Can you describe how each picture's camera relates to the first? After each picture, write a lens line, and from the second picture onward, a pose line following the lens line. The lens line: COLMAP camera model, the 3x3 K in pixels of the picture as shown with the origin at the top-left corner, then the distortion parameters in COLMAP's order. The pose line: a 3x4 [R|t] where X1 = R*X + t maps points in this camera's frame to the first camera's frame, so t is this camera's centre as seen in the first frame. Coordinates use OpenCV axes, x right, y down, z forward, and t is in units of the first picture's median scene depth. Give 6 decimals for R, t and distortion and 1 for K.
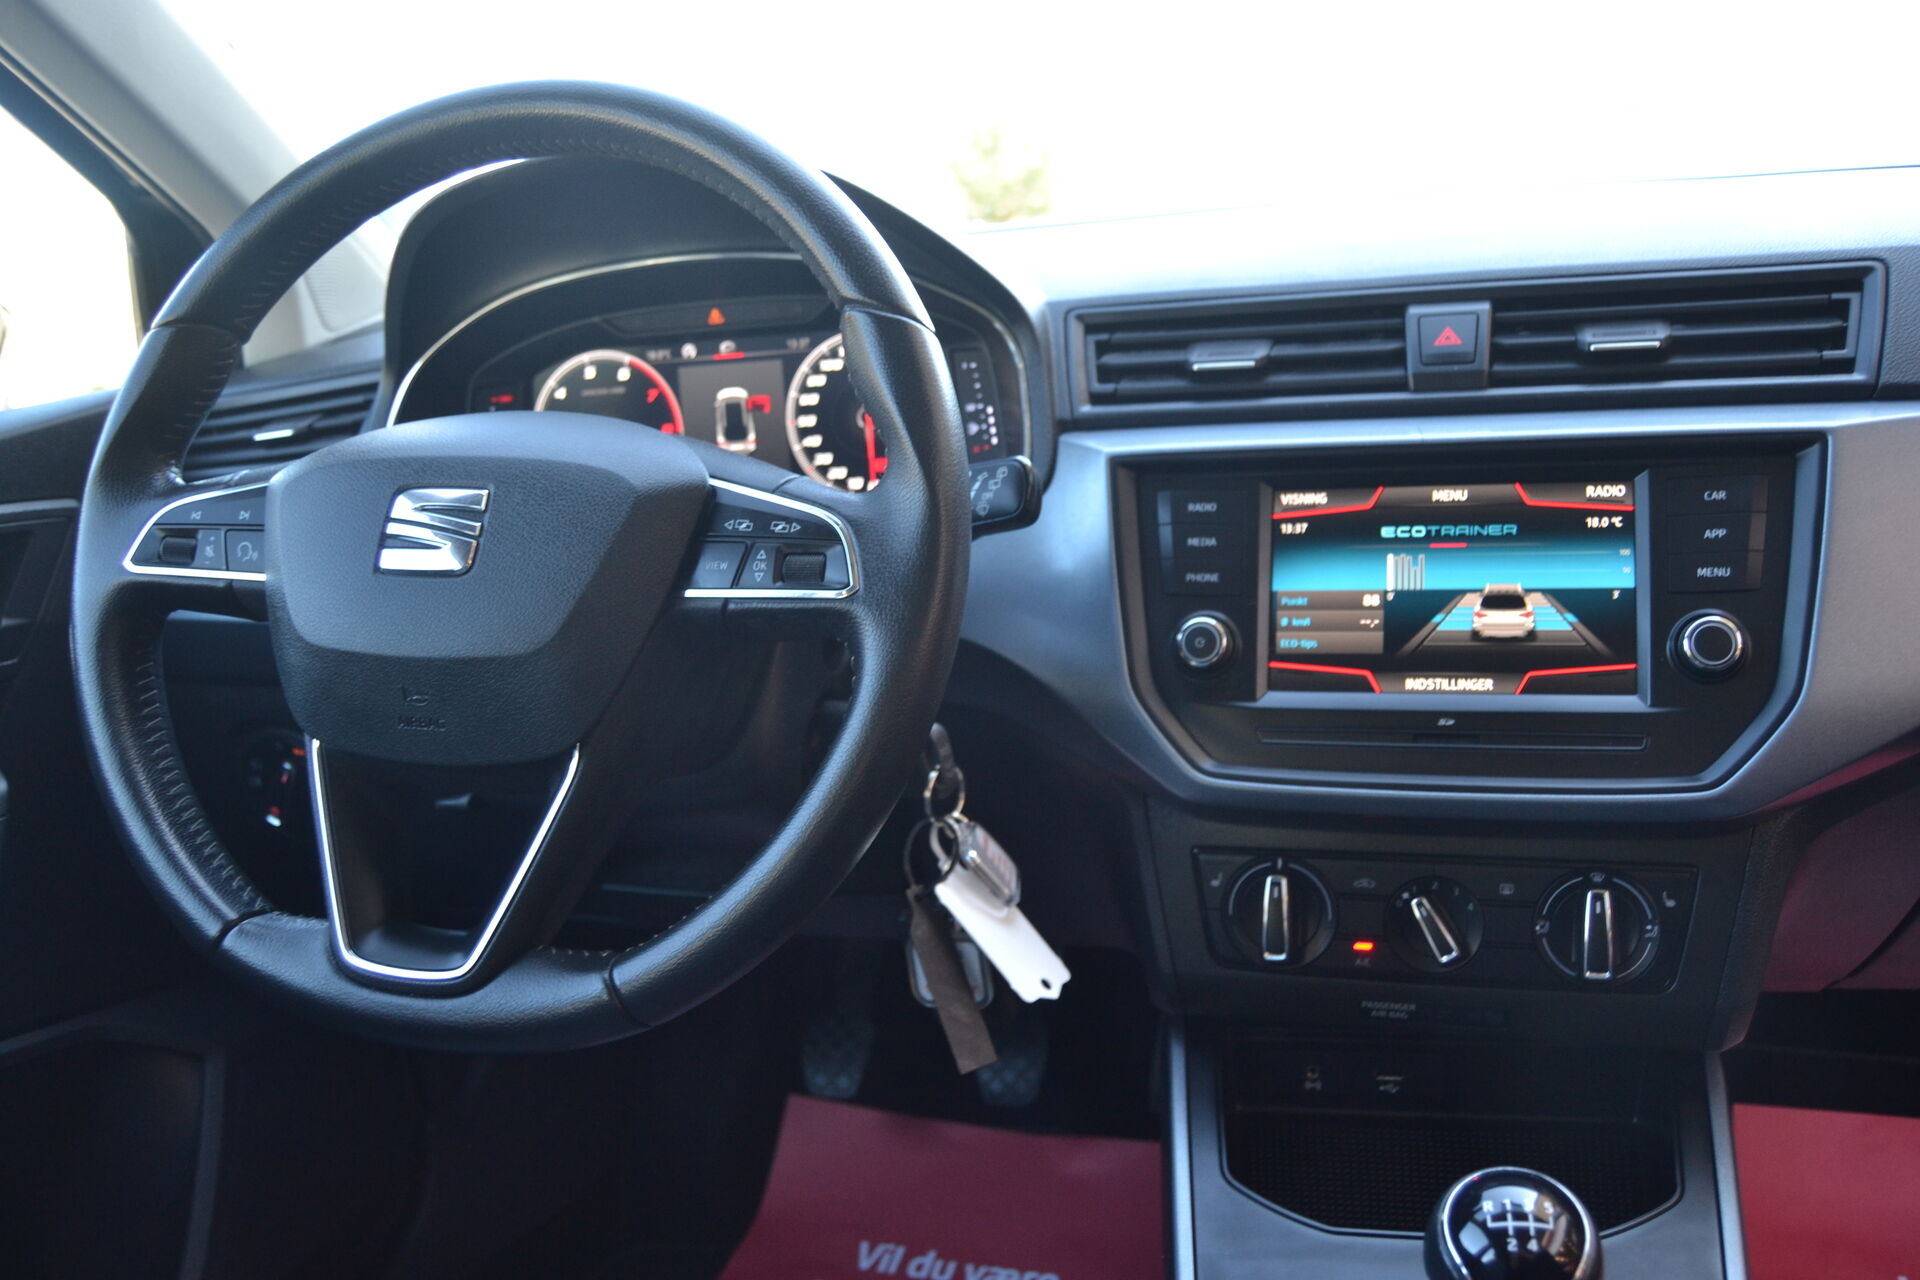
lens RADIAL K [[1496.0, 0, 960.0], [0, 1496.0, 640.0], [0, 0, 1]] dist [-0.117756, 0.082570]
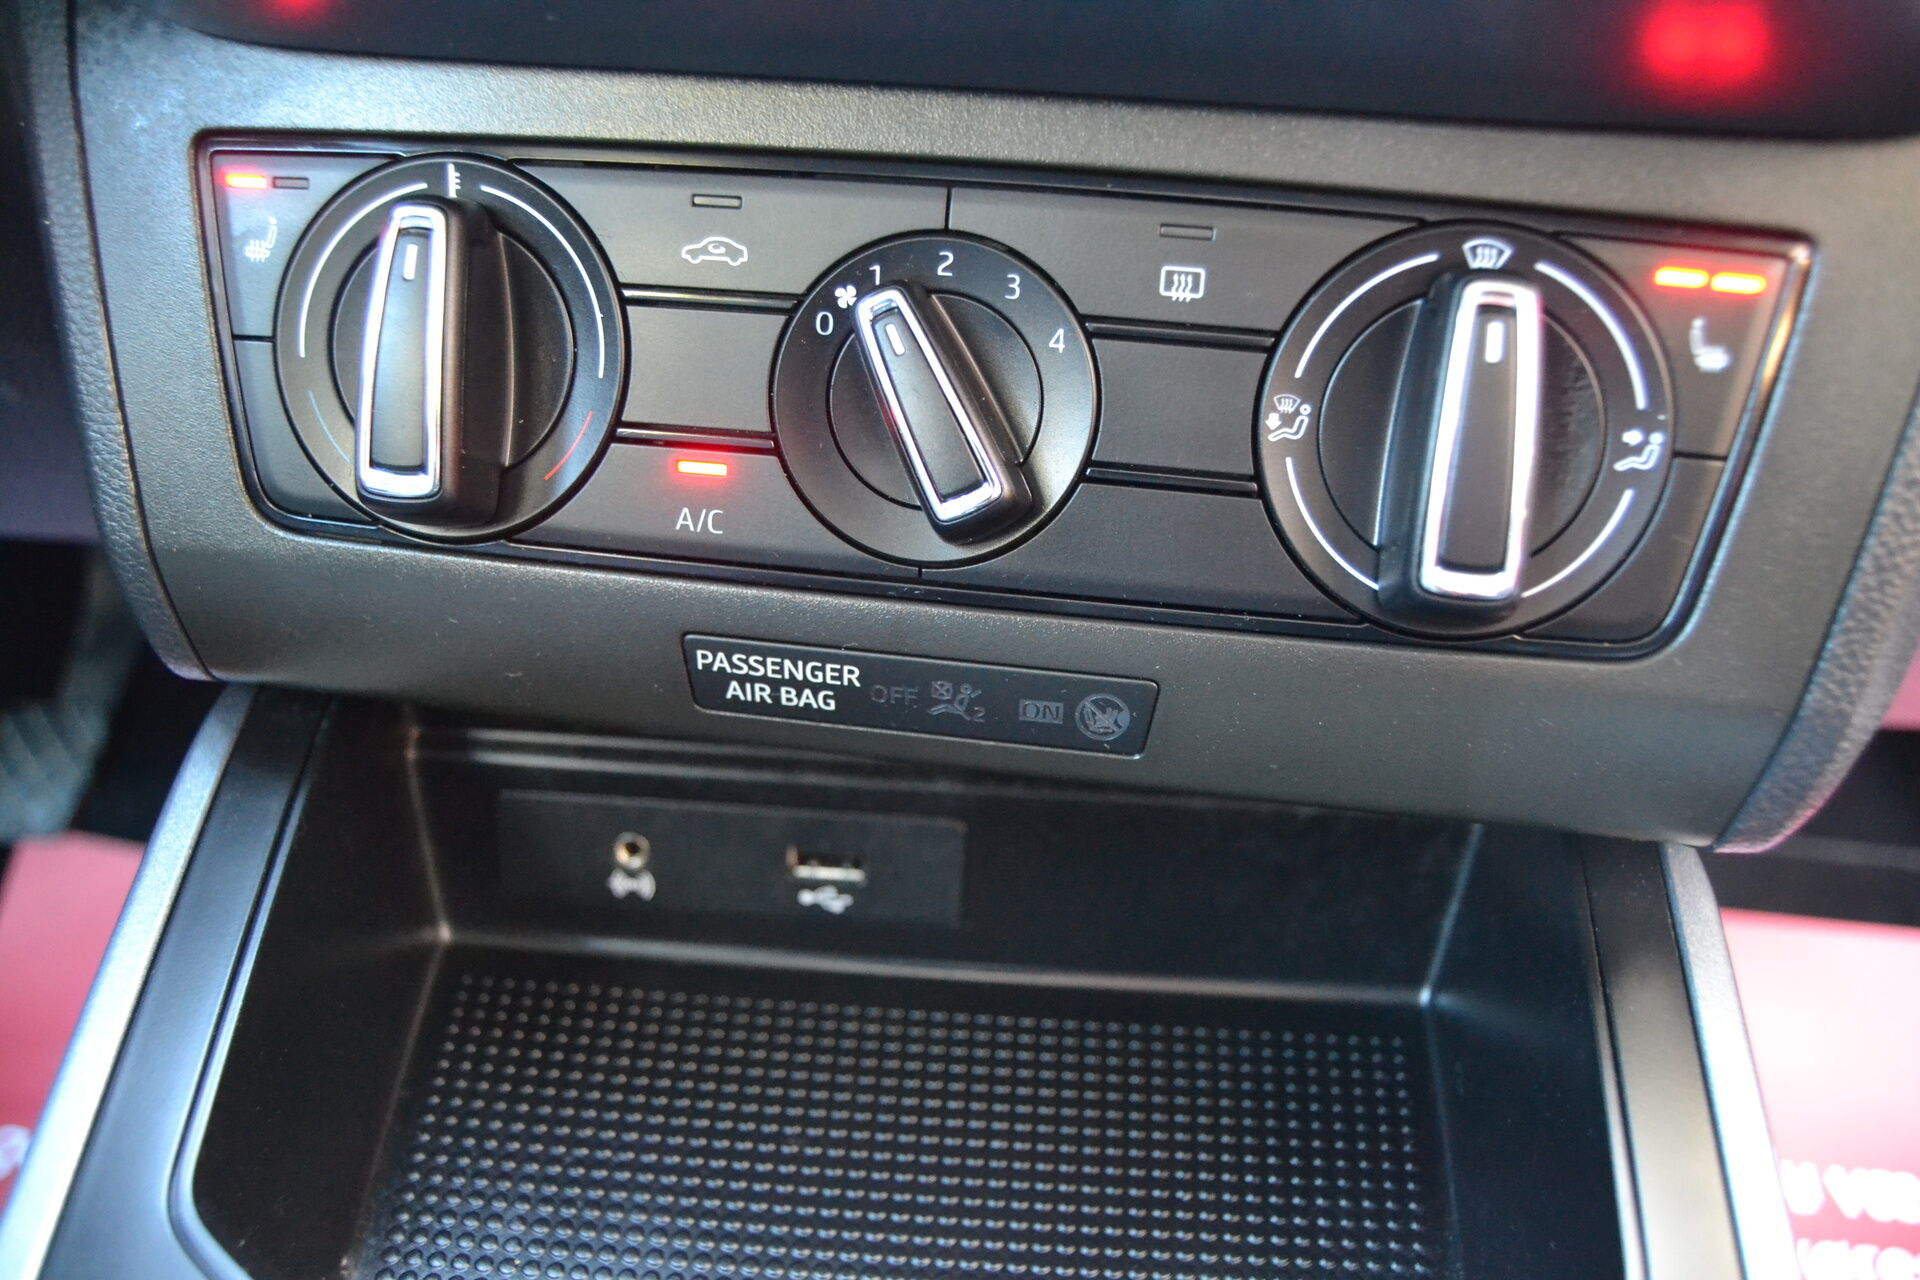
lens RADIAL K [[1496.0, 0, 960.0], [0, 1496.0, 640.0], [0, 0, 1]] dist [-0.117756, 0.082570]
pose [[0.971562, 0.044030, 0.232654, 0.255361], [-0.084481, 0.982351, 0.166882, 0.187252], [-0.221200, -0.181792, 0.958135, 0.692534]]
